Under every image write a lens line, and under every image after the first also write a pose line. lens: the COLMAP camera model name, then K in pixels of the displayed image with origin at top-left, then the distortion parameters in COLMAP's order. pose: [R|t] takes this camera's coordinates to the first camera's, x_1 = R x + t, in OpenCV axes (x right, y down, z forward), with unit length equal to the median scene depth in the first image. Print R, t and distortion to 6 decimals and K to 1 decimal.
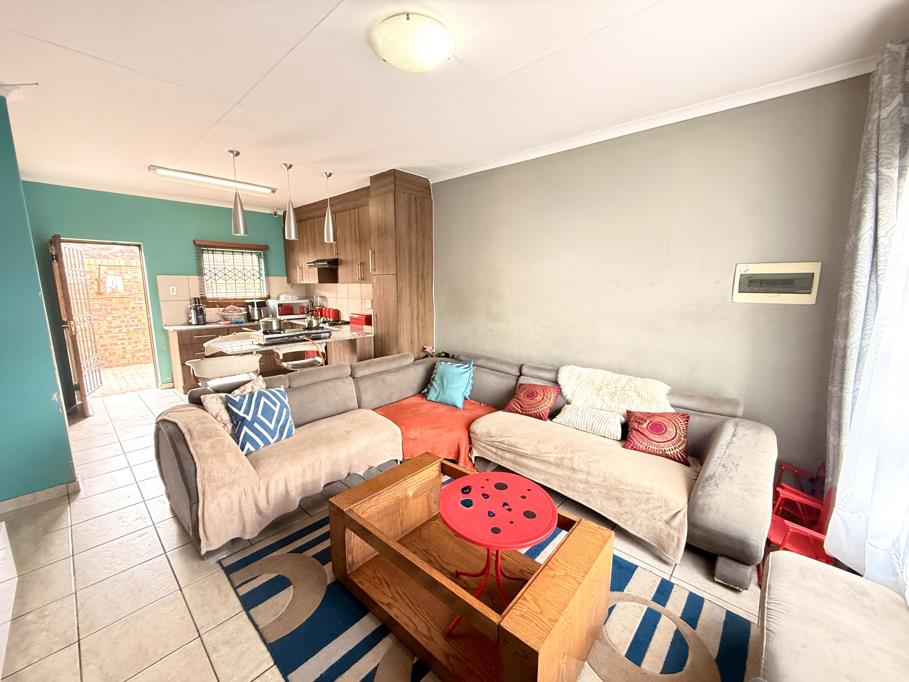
lens RADIAL K [[364.4, 0, 459.9], [0, 364.4, 339.7], [0, 0, 1]] dist [-0.004091, 0.000071]
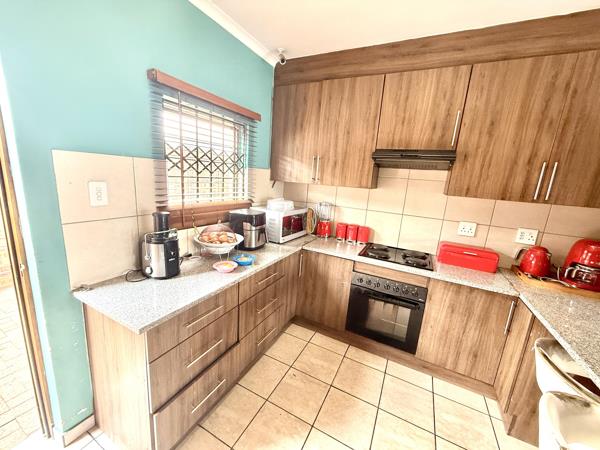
lens RADIAL K [[240.6, 0, 297.8], [0, 240.6, 225.6], [0, 0, 1]] dist [-0.004091, 0.000071]
pose [[0.962132, 0.013383, 0.272257, -0.582641], [-0.031250, 0.997624, 0.061395, -0.110789], [-0.270788, -0.067578, 0.960264, 0.623685]]
